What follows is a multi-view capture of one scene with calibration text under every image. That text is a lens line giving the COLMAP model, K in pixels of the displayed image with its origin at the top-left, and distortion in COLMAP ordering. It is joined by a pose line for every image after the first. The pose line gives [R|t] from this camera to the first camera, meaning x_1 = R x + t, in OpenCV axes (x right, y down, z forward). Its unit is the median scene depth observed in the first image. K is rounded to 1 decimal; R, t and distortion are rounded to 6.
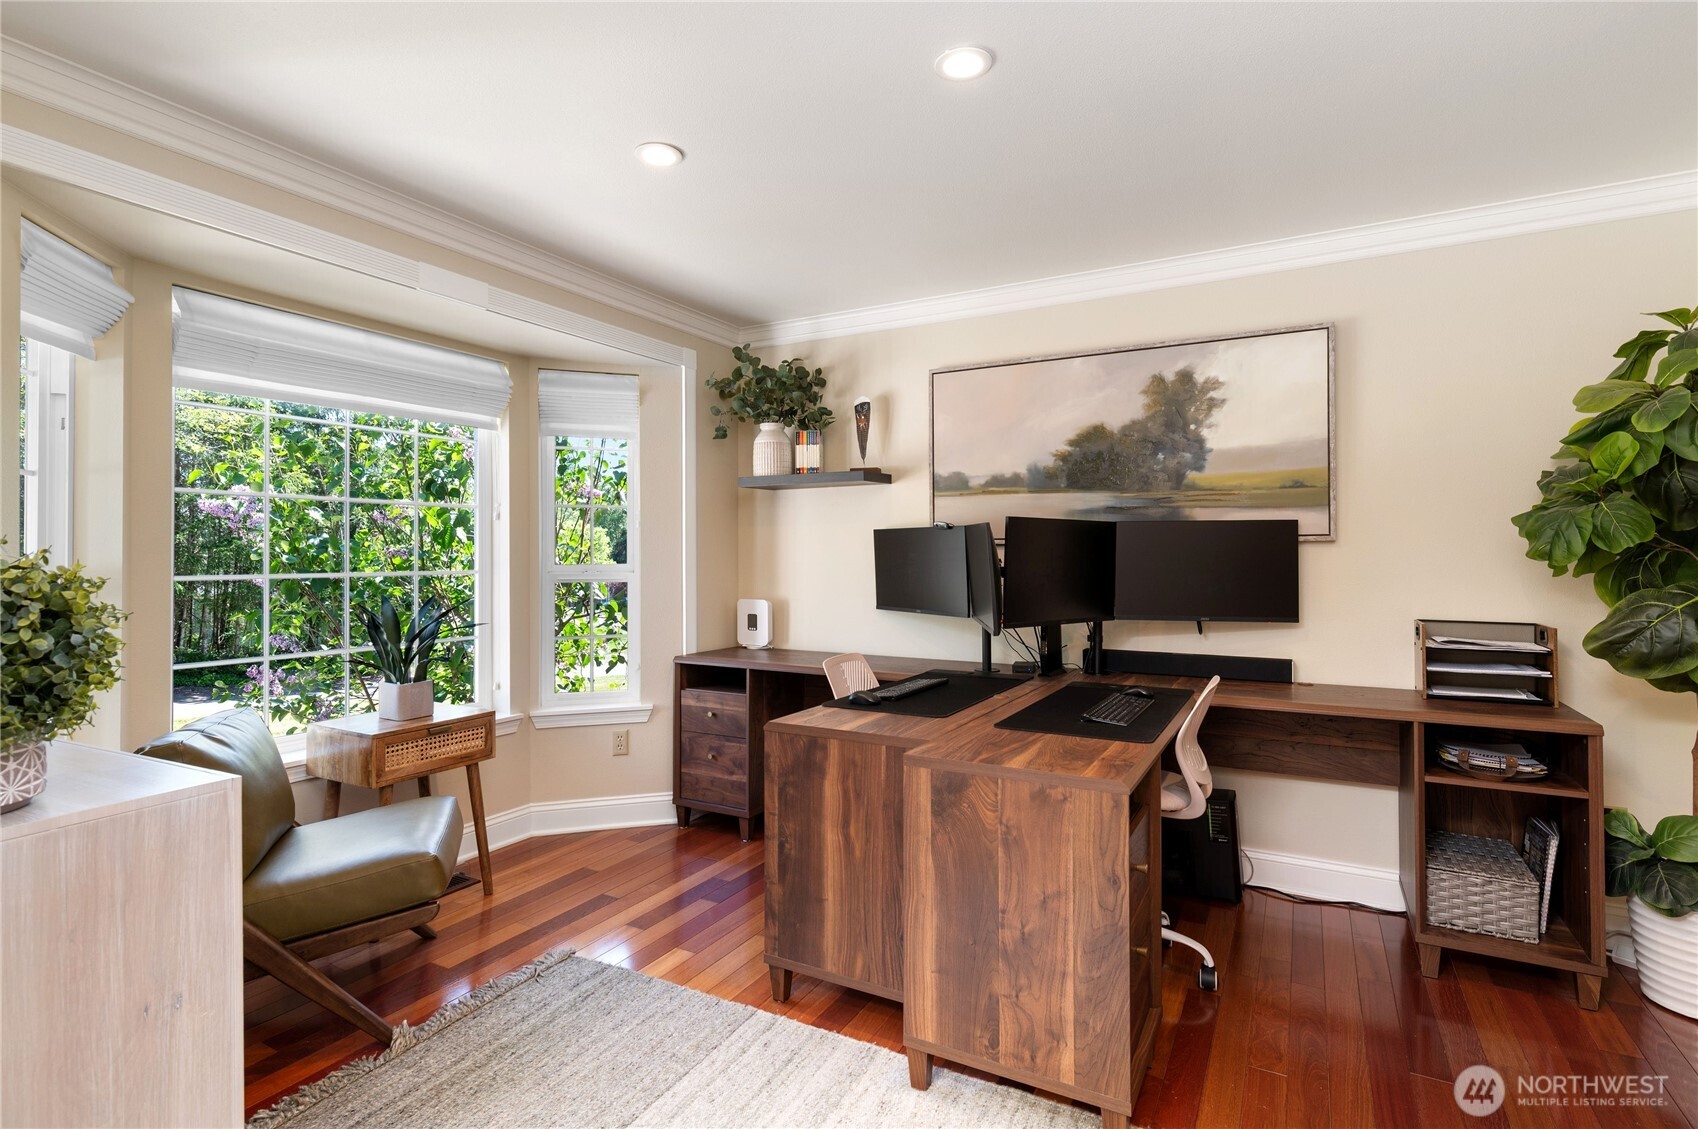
lens RADIAL K [[816.4, 0, 847.6], [0, 816.4, 556.3], [0, 0, 1]] dist [0.005904, -0.001312]
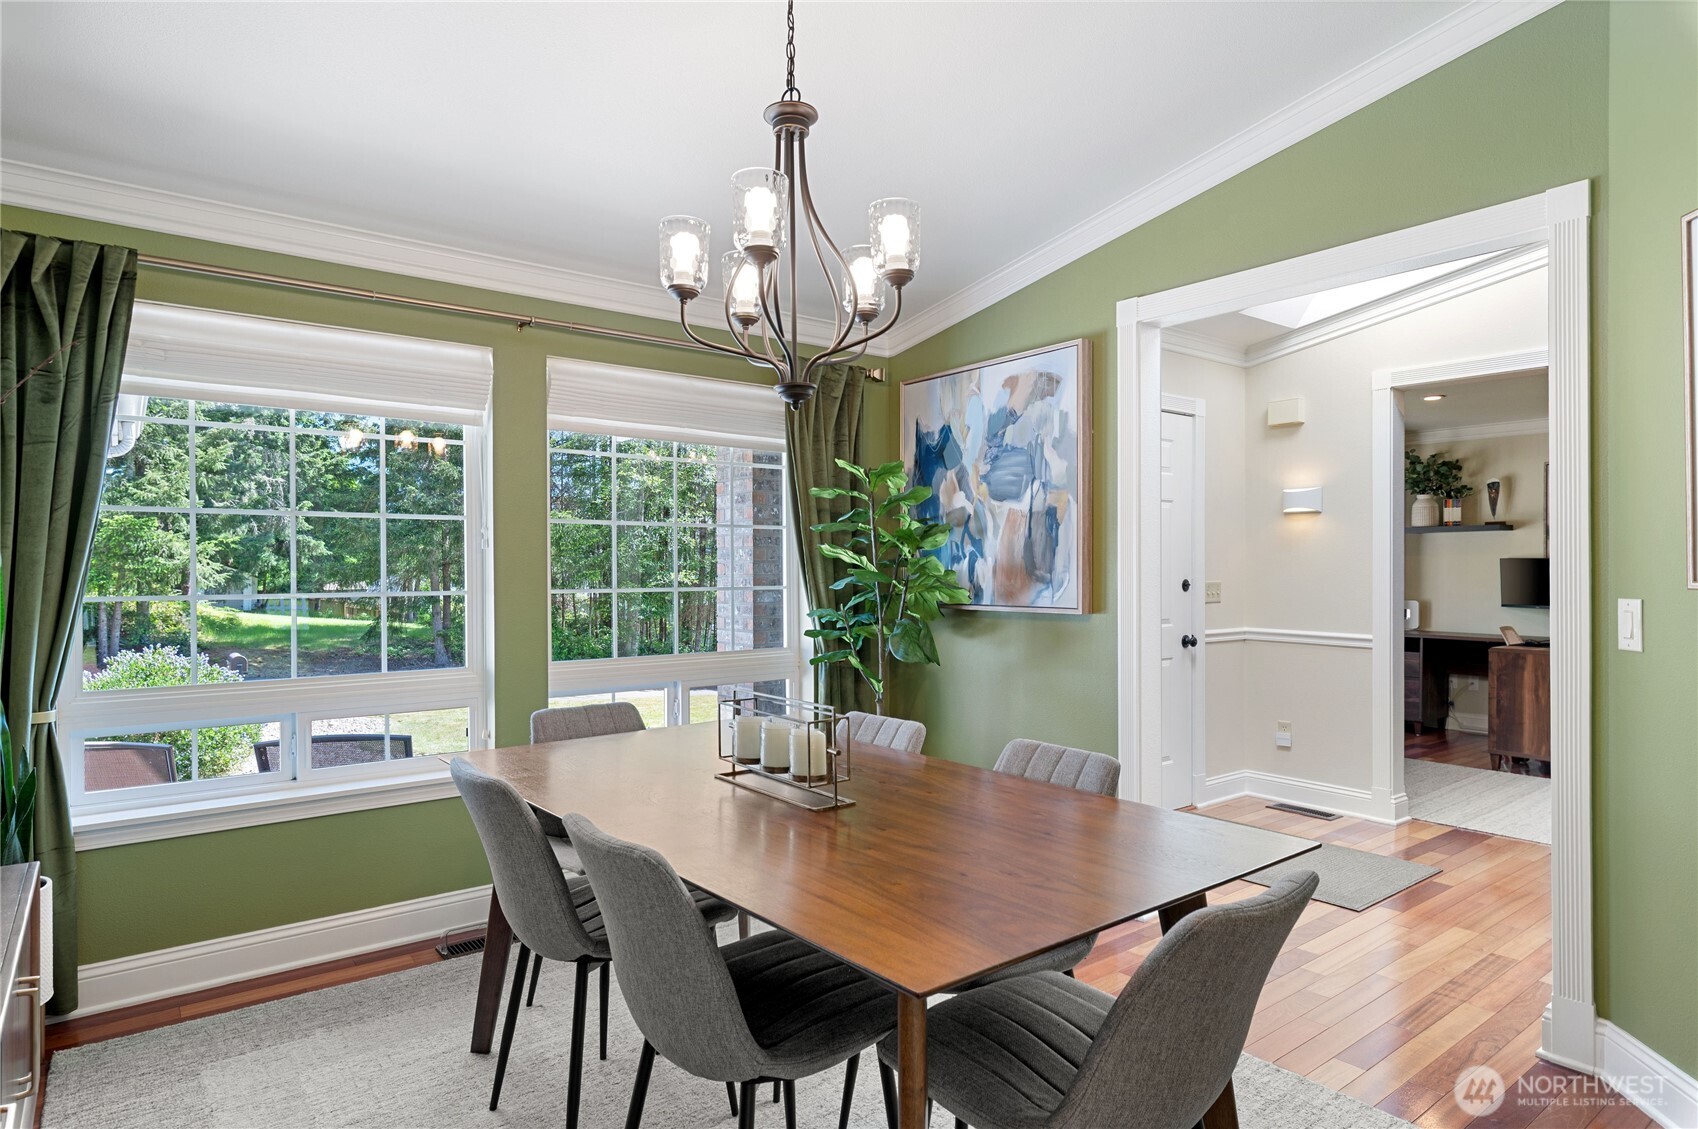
lens RADIAL K [[935.0, 0, 855.3], [0, 935.0, 573.5], [0, 0, 1]] dist [-0.006176, -0.000696]
pose [[0.911966, 0.005549, -0.410229, -0.378043], [-0.003993, 0.999981, 0.004650, -0.006143], [0.410247, -0.002602, 0.911971, -1.225729]]
